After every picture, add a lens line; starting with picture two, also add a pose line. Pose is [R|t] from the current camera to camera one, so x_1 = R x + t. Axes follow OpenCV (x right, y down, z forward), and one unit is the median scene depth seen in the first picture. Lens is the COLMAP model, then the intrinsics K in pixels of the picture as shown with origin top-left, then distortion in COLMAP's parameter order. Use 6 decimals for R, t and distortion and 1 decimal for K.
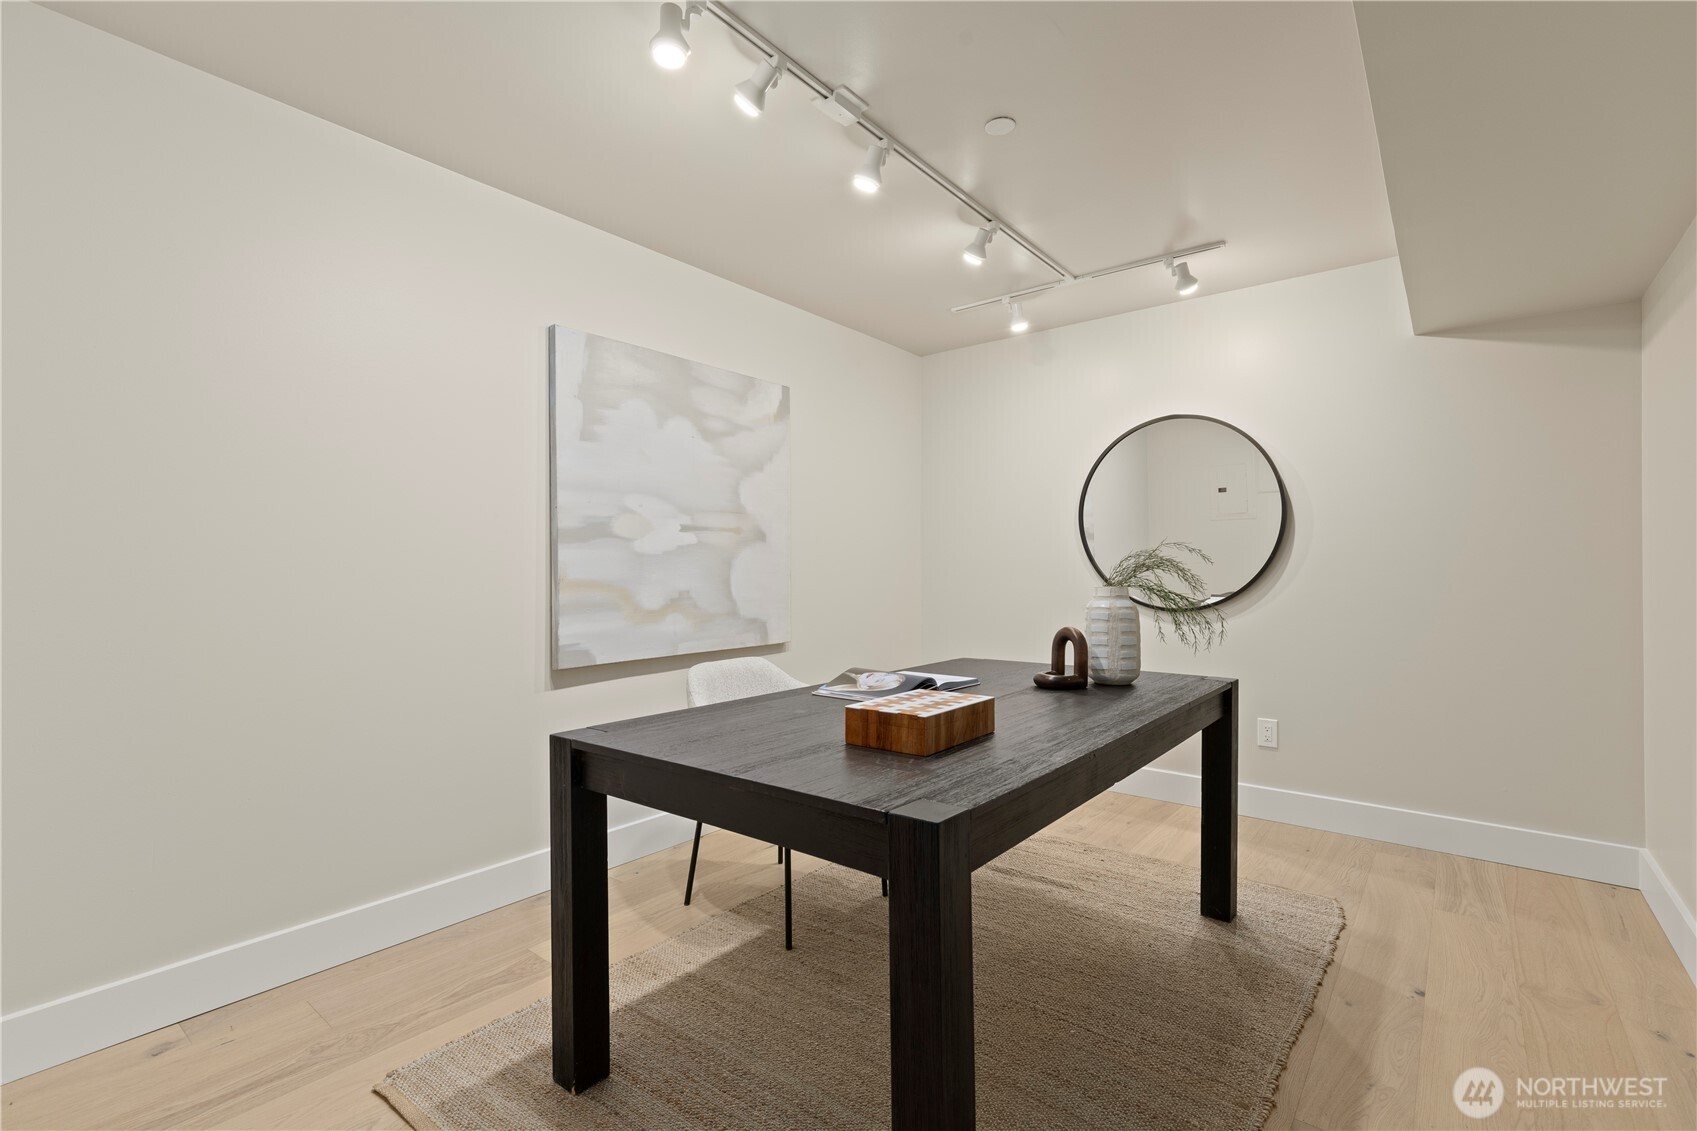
lens RADIAL K [[778.2, 0, 855.1], [0, 778.2, 563.2], [0, 0, 1]] dist [0.001106, -0.000186]
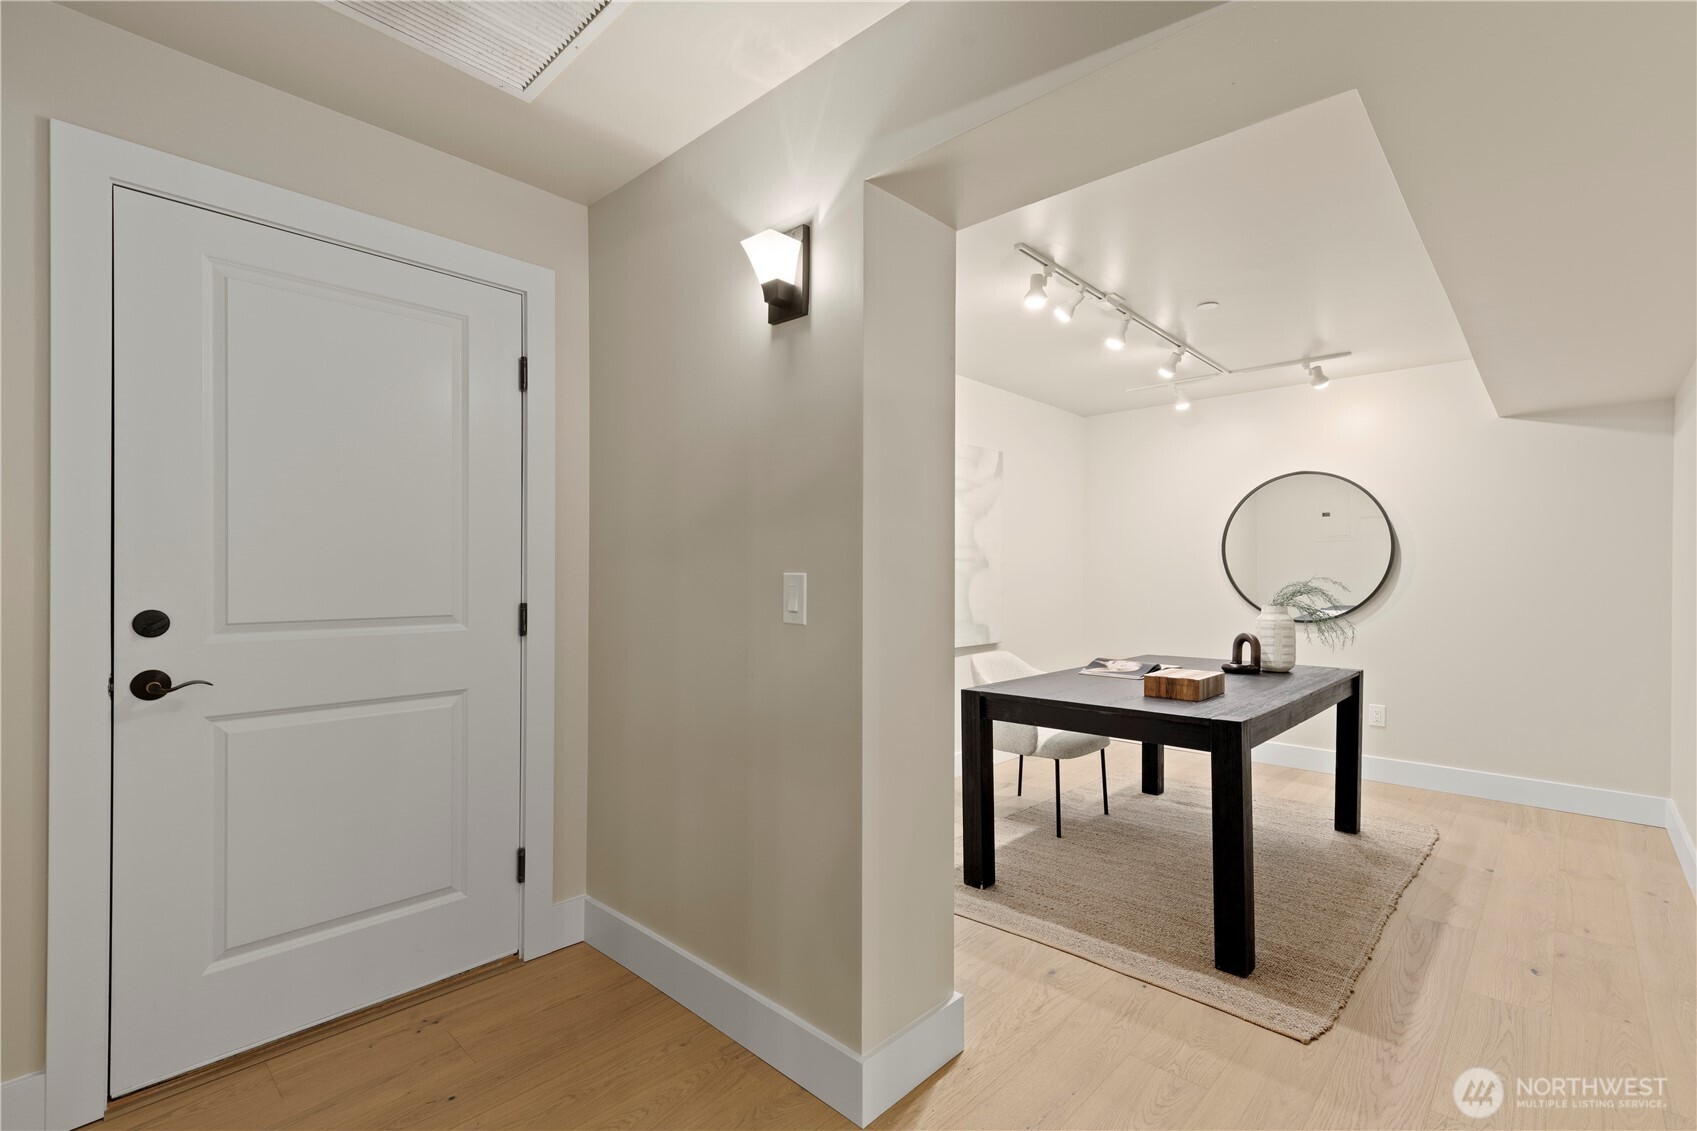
lens RADIAL K [[778.2, 0, 849.9], [0, 778.2, 576.5], [0, 0, 1]] dist [0.001106, -0.000186]
pose [[0.996345, 0.005785, -0.085228, -0.350853], [-0.004909, 0.999933, 0.010487, -0.037405], [0.085283, -0.010030, 0.996306, -0.546131]]
